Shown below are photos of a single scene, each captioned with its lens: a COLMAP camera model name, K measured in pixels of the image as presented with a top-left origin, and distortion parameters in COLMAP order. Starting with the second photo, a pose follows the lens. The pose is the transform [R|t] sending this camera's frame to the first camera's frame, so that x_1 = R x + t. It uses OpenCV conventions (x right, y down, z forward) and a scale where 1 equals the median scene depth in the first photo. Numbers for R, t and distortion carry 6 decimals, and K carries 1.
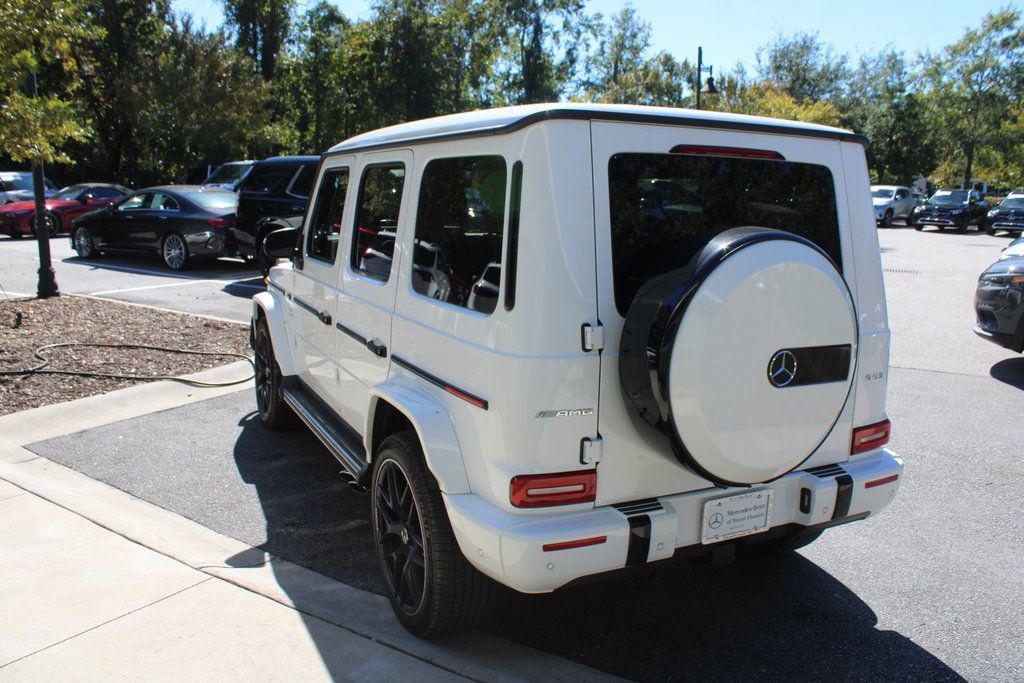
lens RADIAL K [[849.9, 0, 515.9], [0, 849.9, 352.5], [0, 0, 1]] dist [-0.176082, 0.161553]
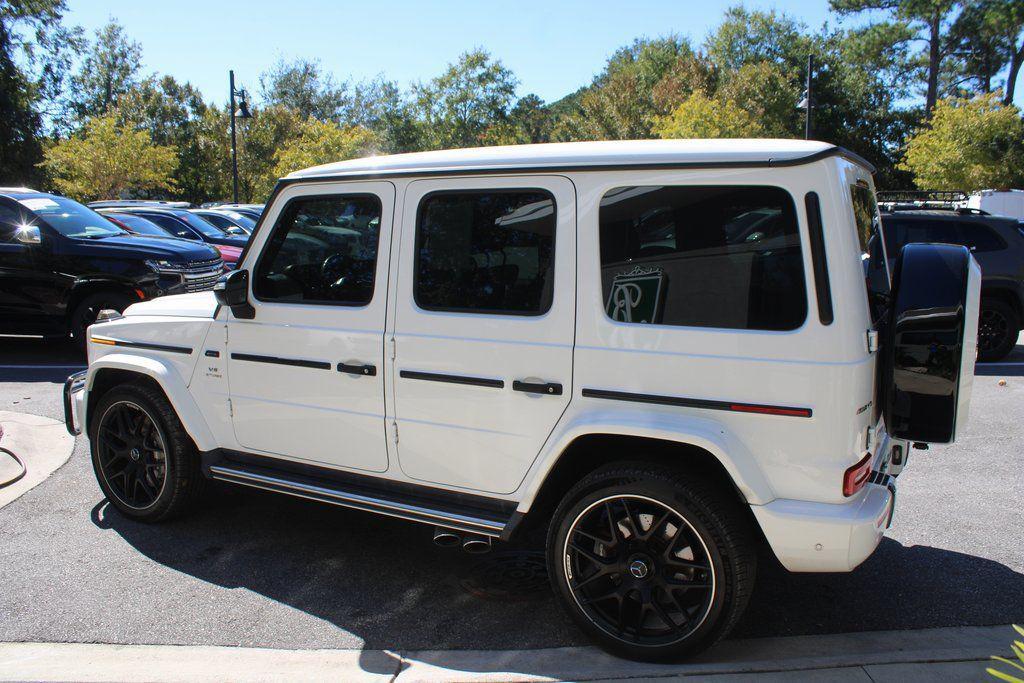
lens RADIAL K [[849.9, 0, 515.9], [0, 849.9, 352.5], [0, 0, 1]] dist [-0.176082, 0.161553]
pose [[0.816183, -0.110558, 0.567118, -0.060571], [0.126410, 0.991912, 0.011444, -0.004989], [-0.563796, 0.062349, 0.823557, 0.019919]]
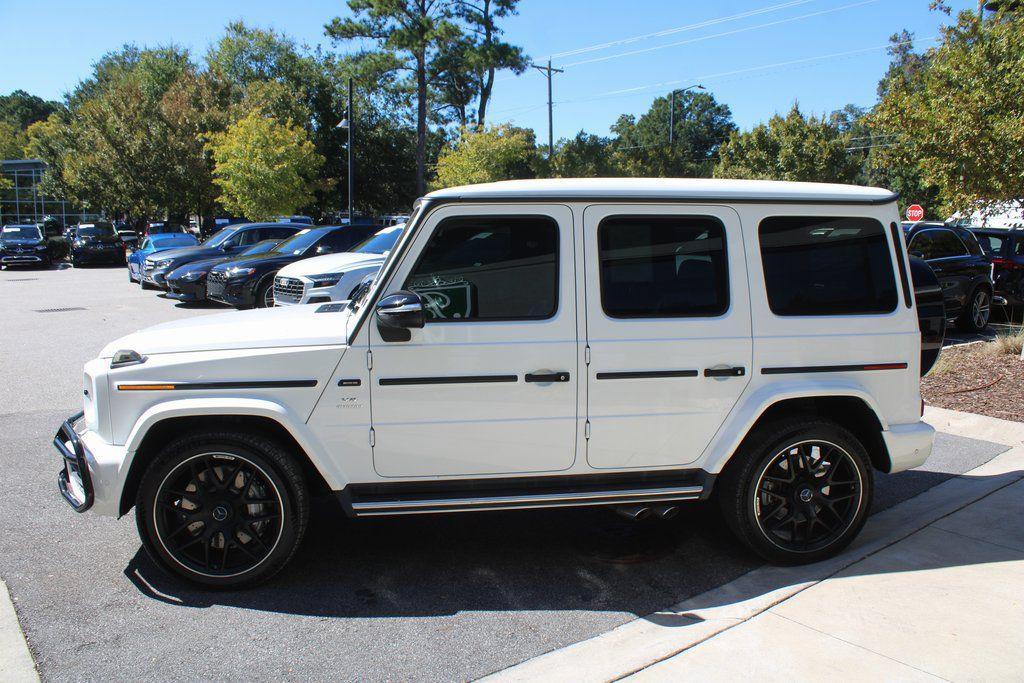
lens RADIAL K [[849.9, 0, 515.9], [0, 849.9, 352.5], [0, 0, 1]] dist [-0.176082, 0.161553]
pose [[0.318562, -0.153887, 0.935327, -0.115897], [0.189109, 0.977216, 0.096370, -0.017307], [-0.928847, 0.146179, 0.340406, 0.073519]]
